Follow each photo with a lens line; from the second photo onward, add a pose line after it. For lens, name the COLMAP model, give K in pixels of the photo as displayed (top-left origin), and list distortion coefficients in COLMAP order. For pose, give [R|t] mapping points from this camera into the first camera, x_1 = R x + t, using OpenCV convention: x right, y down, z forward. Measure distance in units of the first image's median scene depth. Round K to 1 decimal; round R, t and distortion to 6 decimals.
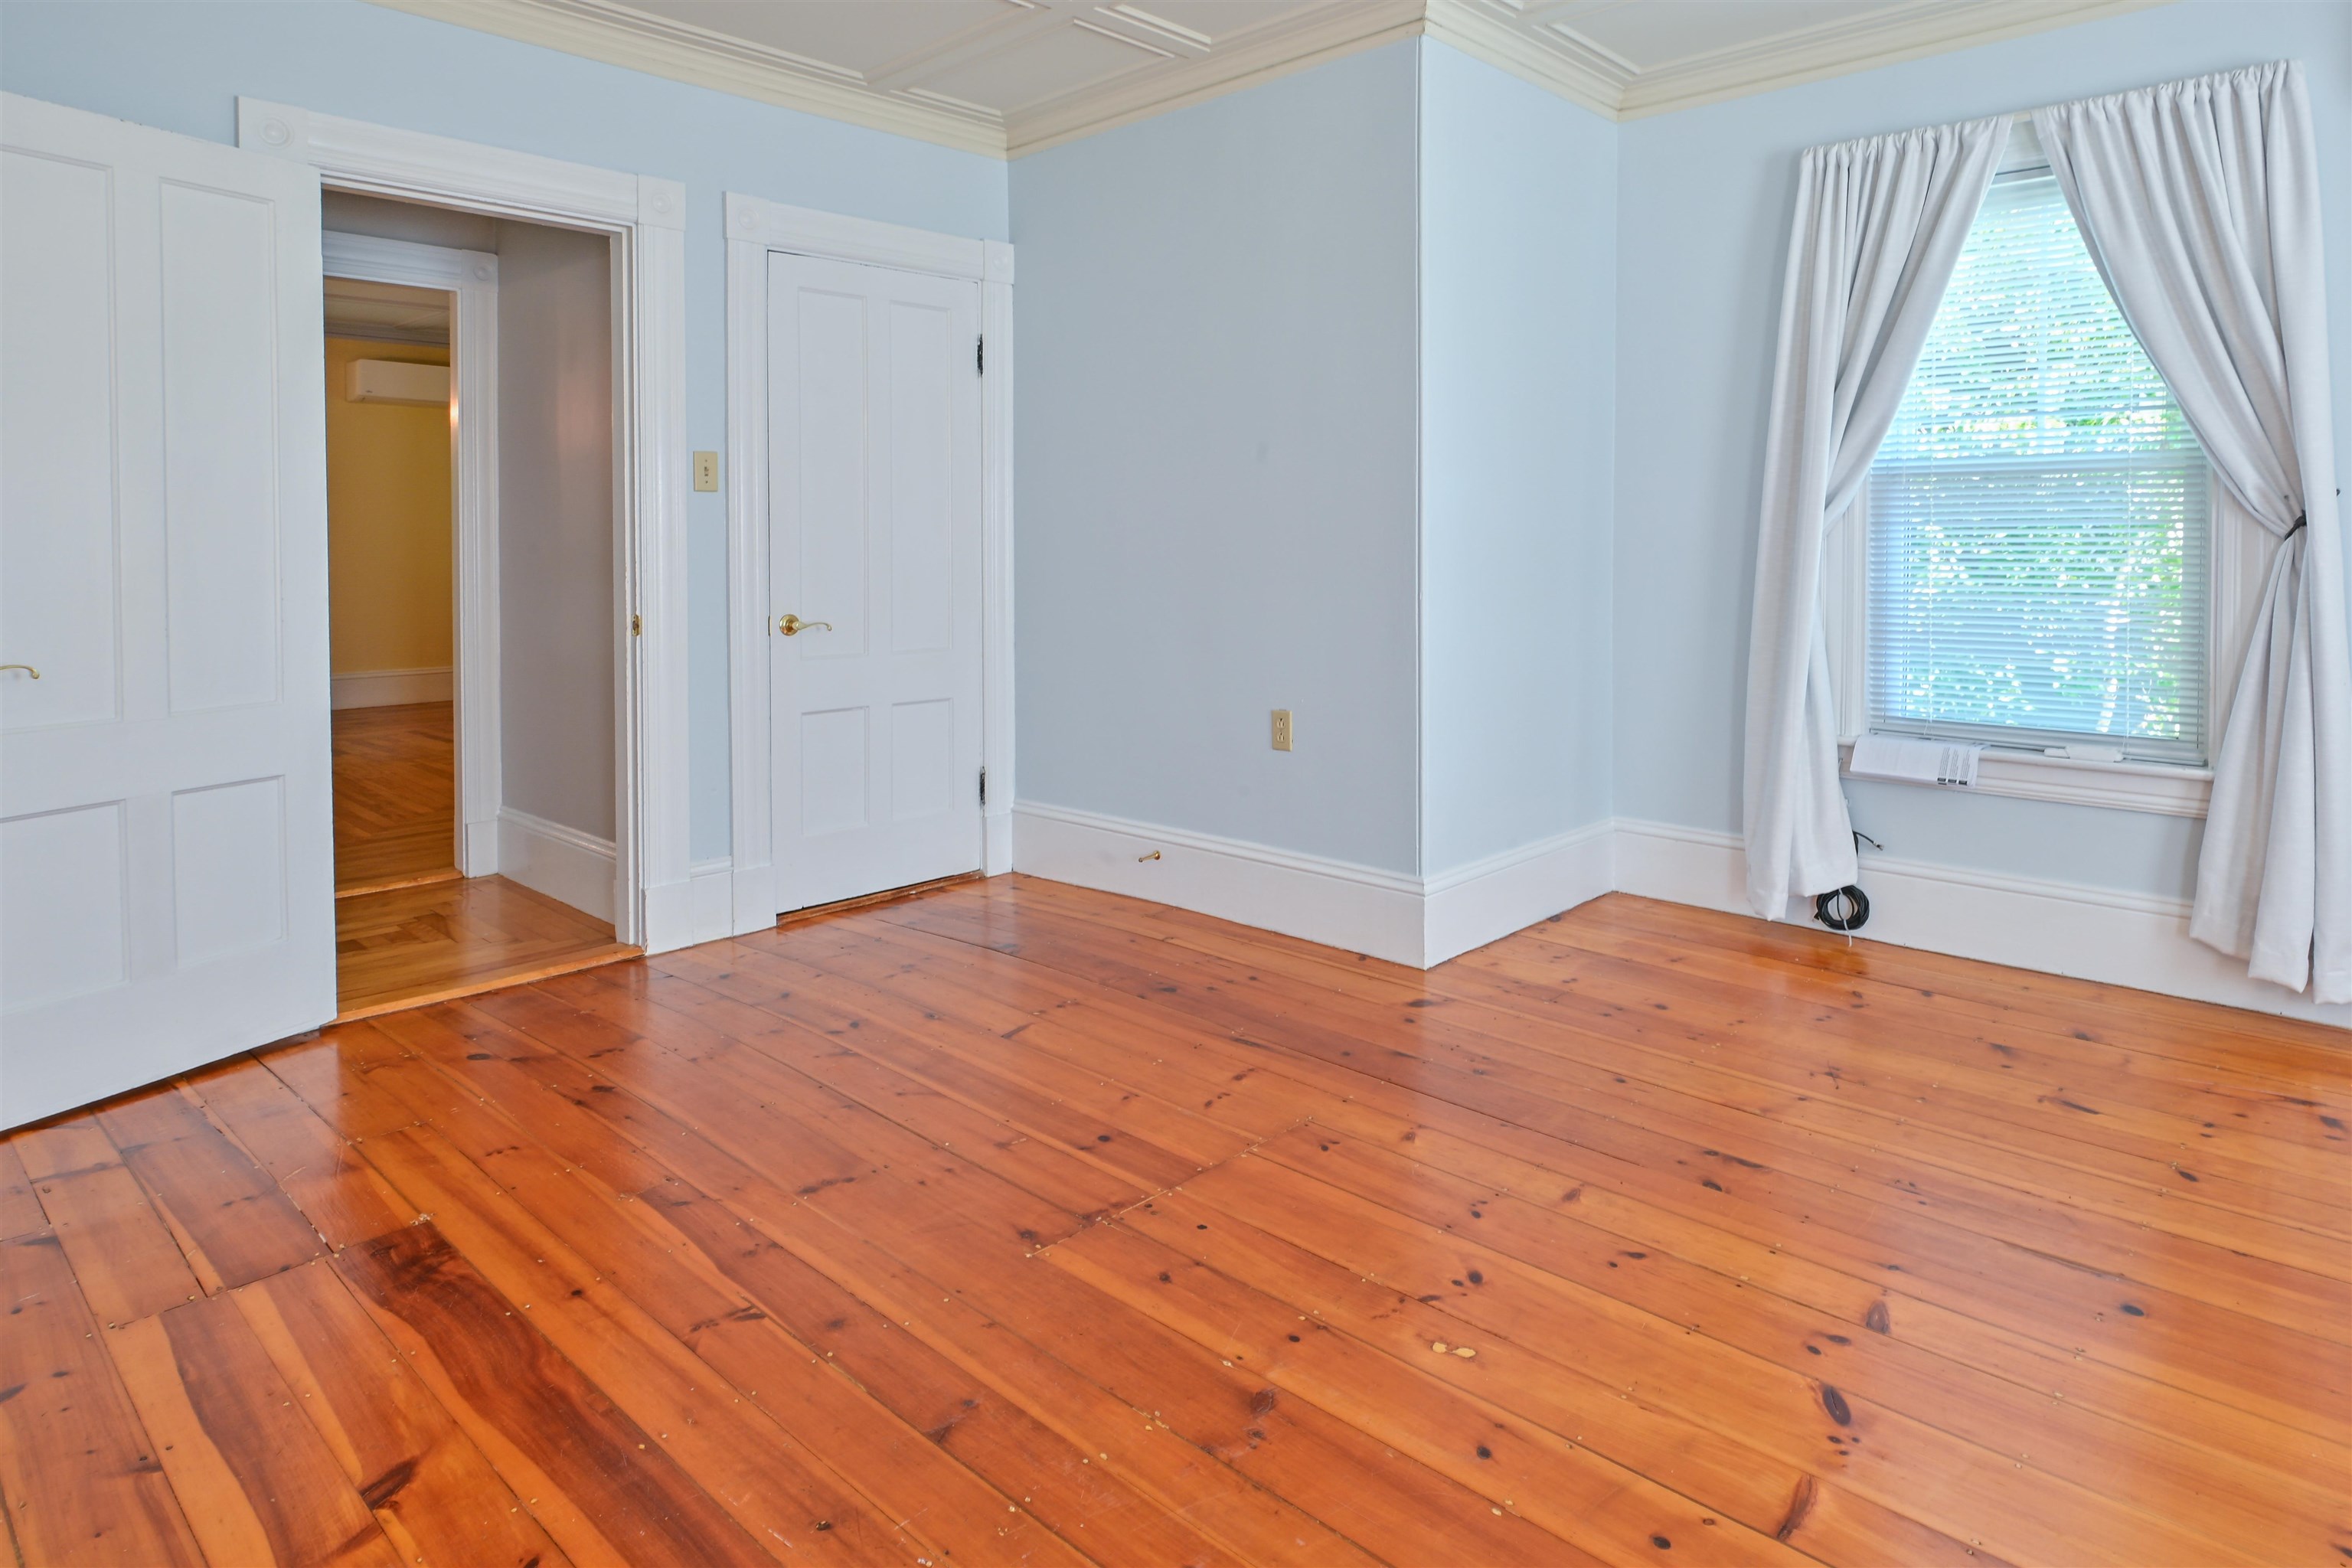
lens RADIAL K [[1301.3, 0, 1179.7], [0, 1301.3, 589.0], [0, 0, 1]] dist [0.000796, -0.000342]
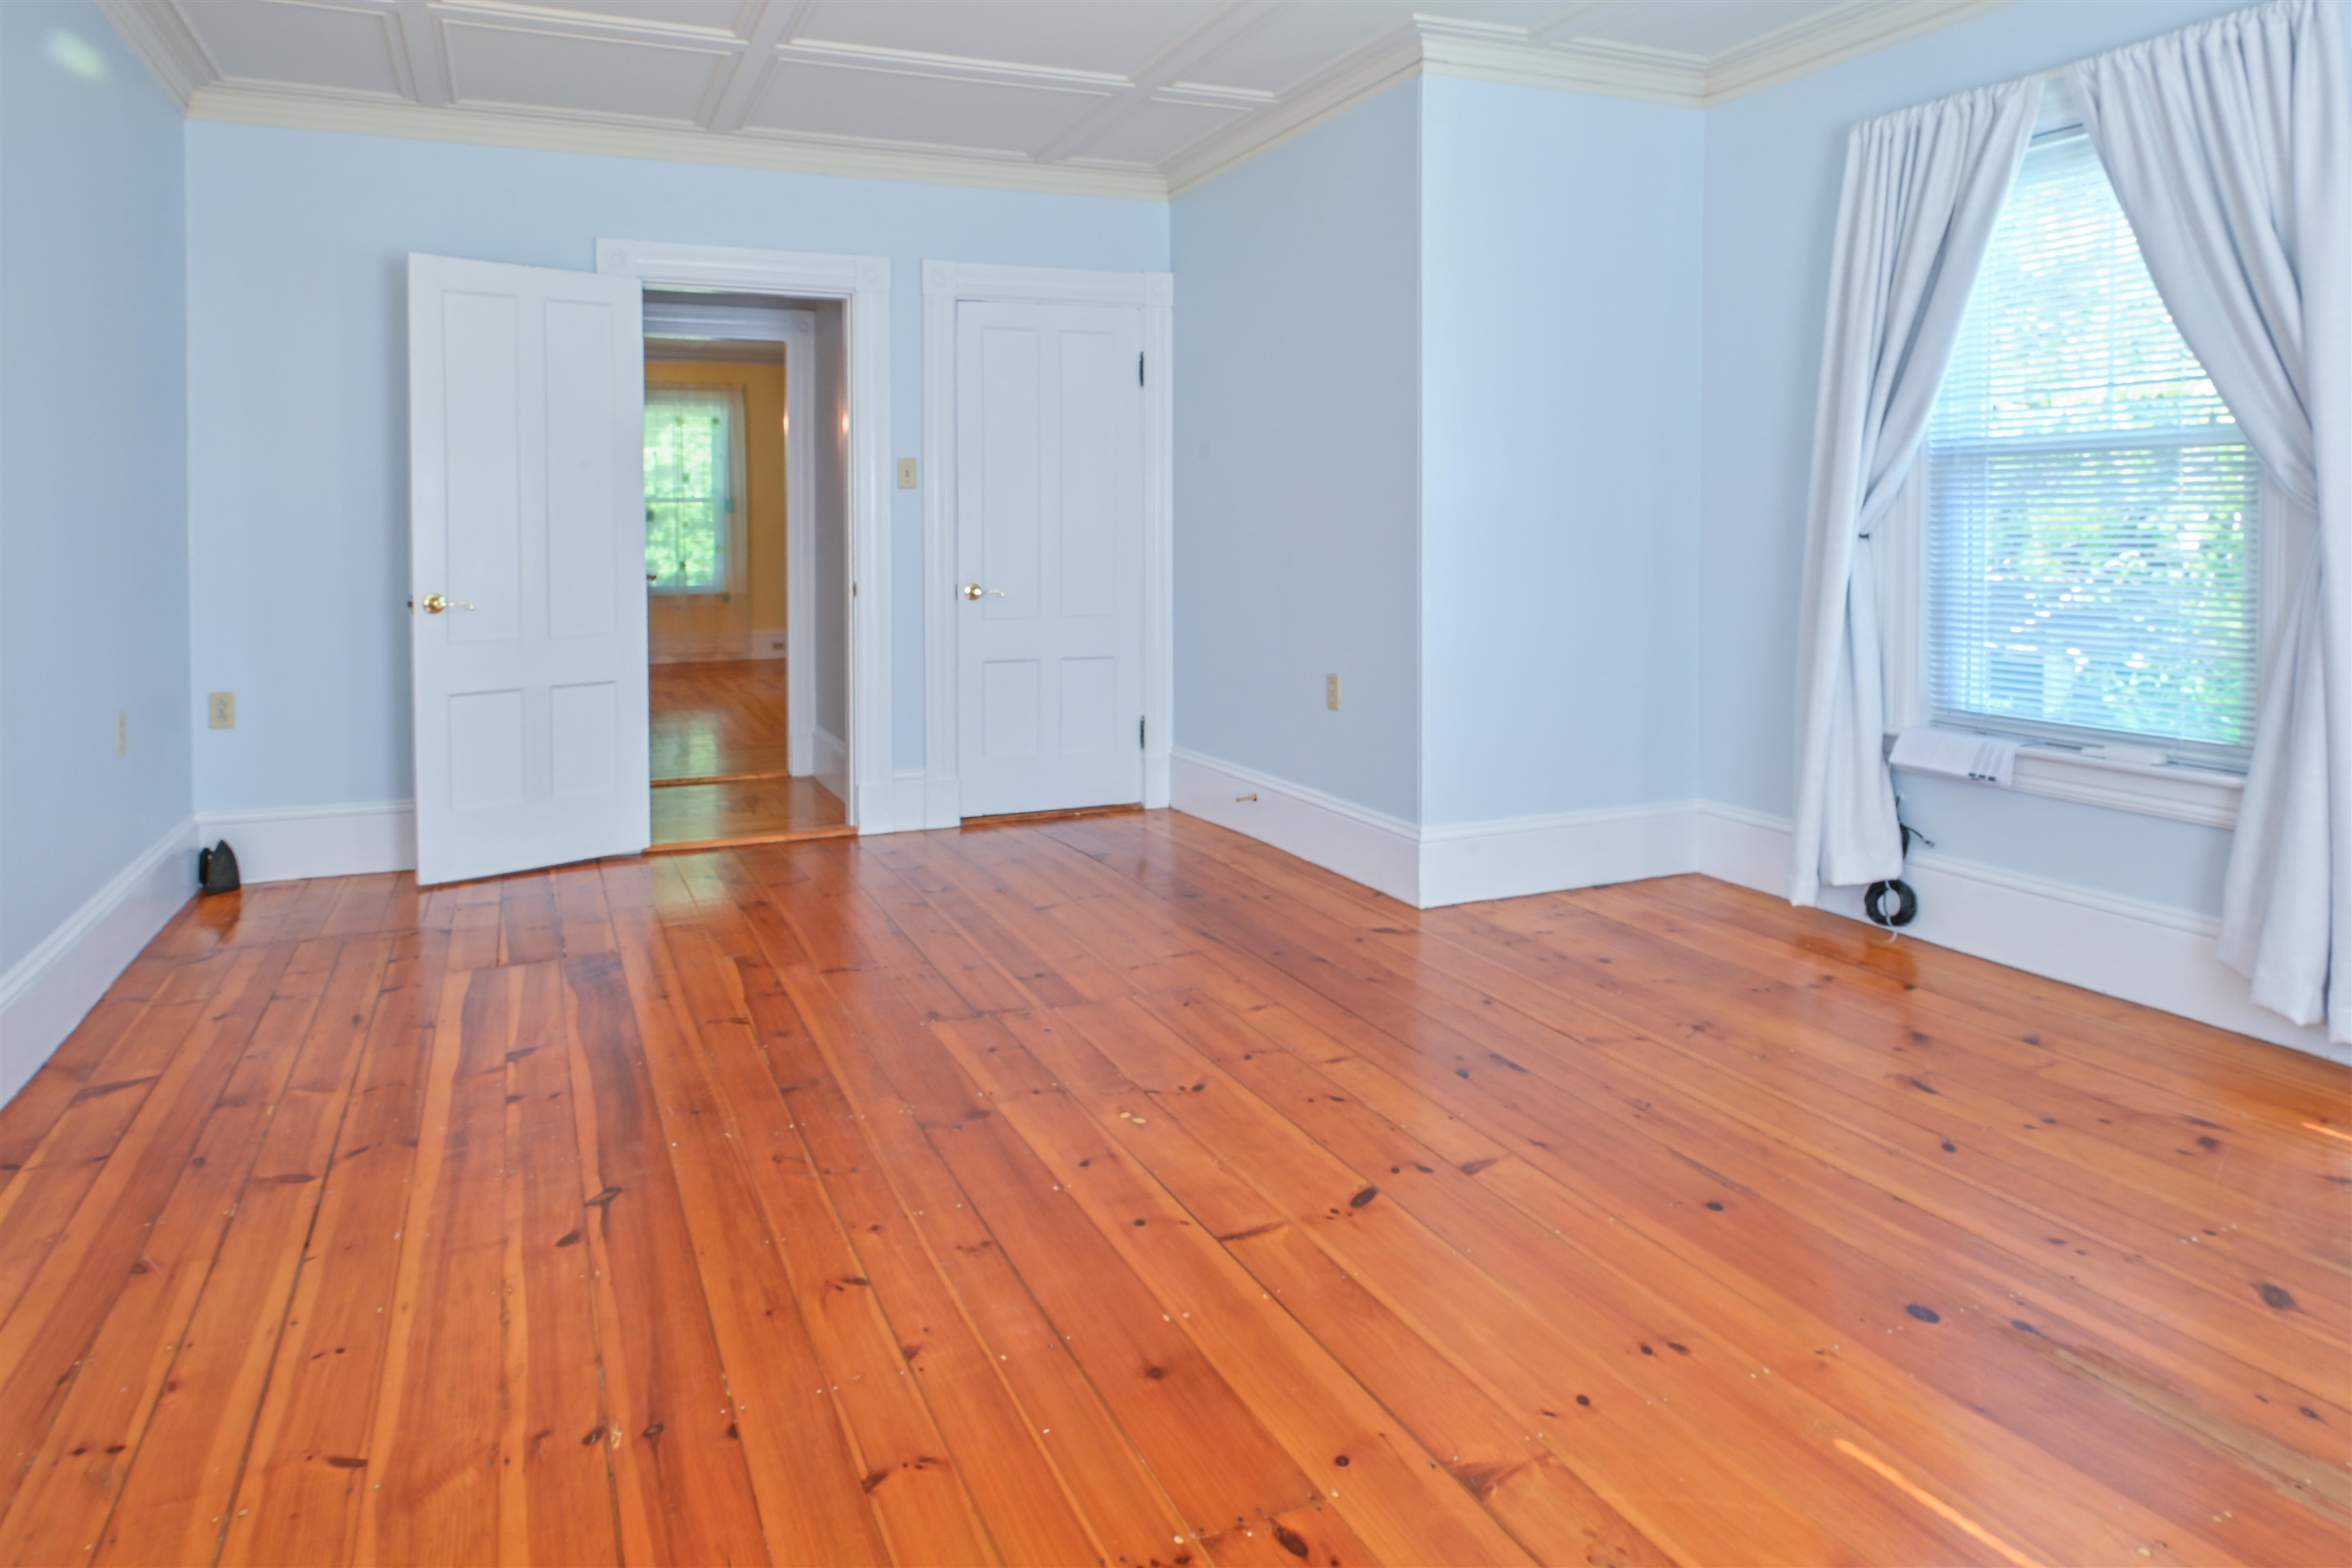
lens RADIAL K [[1346.0, 0, 1101.8], [0, 1346.0, 578.7], [0, 0, 1]] dist [-0.001995, 0.000782]
pose [[0.907626, 0.014663, -0.419524, 0.416698], [-0.012315, 0.999890, 0.008305, 0.002284], [0.419599, -0.002371, 0.907706, -0.163538]]
